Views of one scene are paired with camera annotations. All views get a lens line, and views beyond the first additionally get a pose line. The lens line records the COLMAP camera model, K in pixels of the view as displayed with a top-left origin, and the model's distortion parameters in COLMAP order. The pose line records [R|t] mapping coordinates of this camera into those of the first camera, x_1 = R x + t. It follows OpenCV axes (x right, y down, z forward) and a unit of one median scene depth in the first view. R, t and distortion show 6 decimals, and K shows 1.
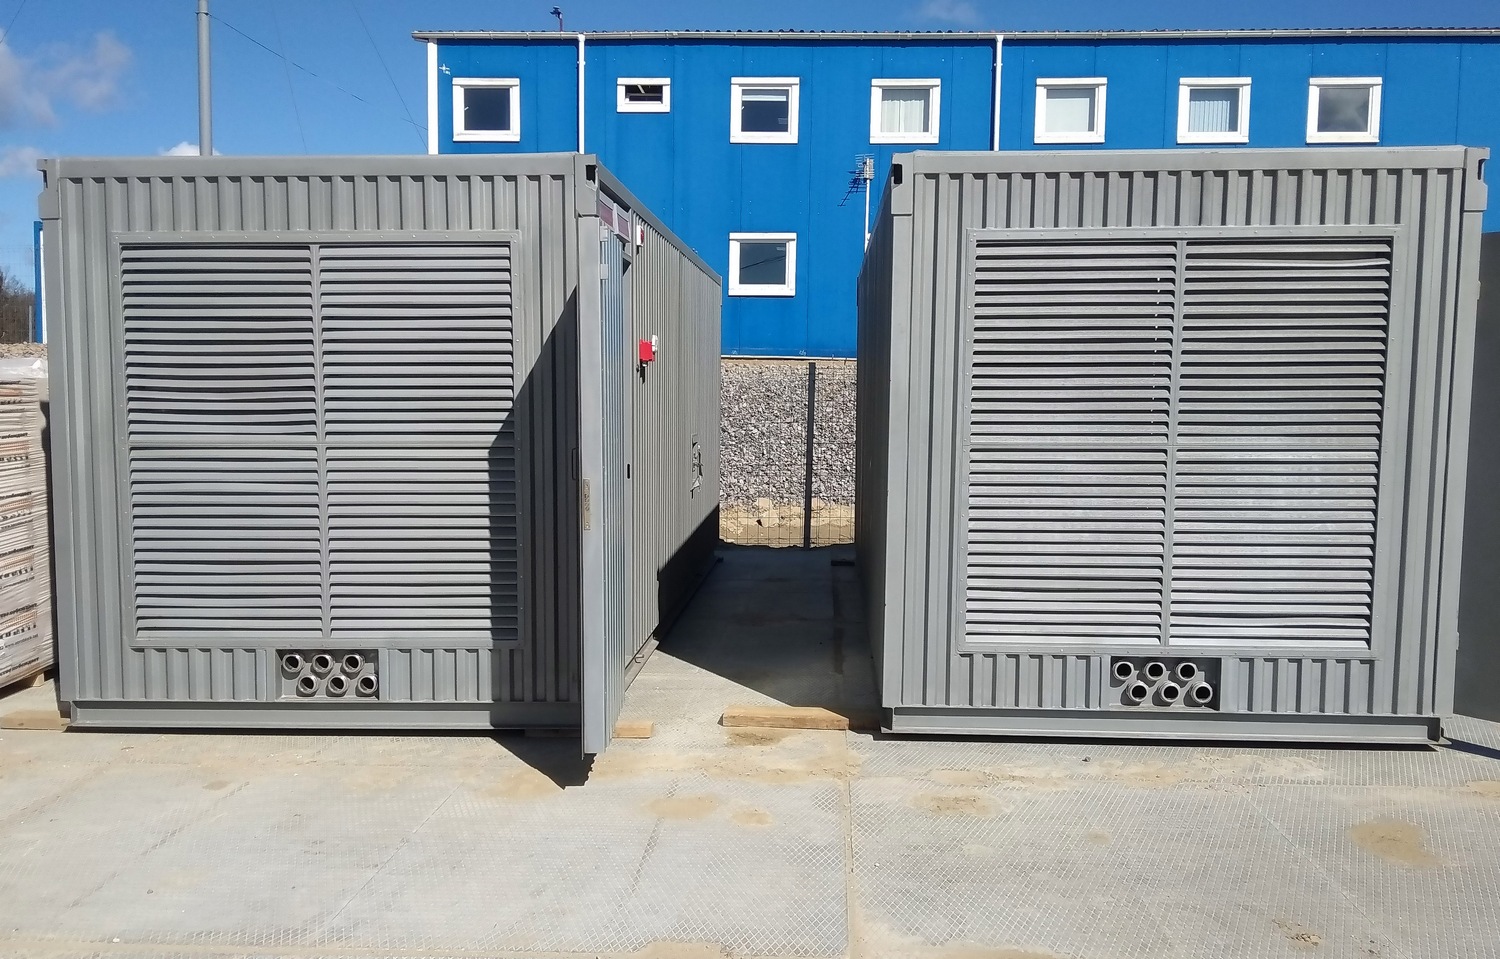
lens RADIAL K [[1162.3, 0, 750.0], [0, 1162.3, 479.5], [0, 0, 1]] dist [0.179638, -0.229301]
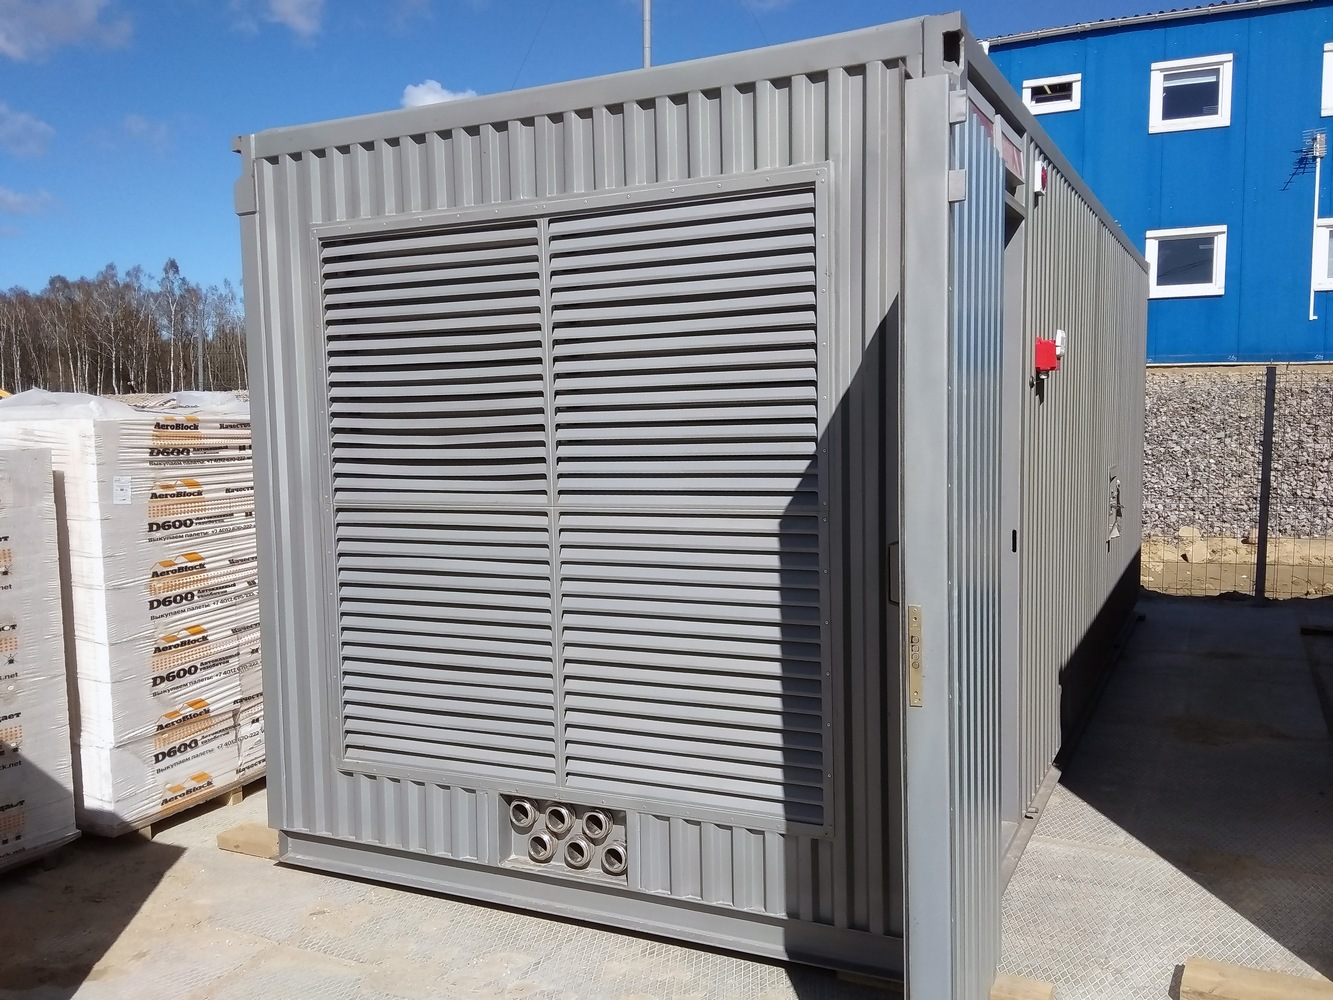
lens RADIAL K [[1160.5, 0, 666.5], [0, 1160.5, 500.0], [0, 0, 1]] dist [0.119823, -0.217540]
pose [[0.920581, 0.012217, -0.390361, -0.034098], [-0.011070, 0.999925, 0.005189, -0.037811], [0.390396, -0.000456, 0.920647, 0.393060]]
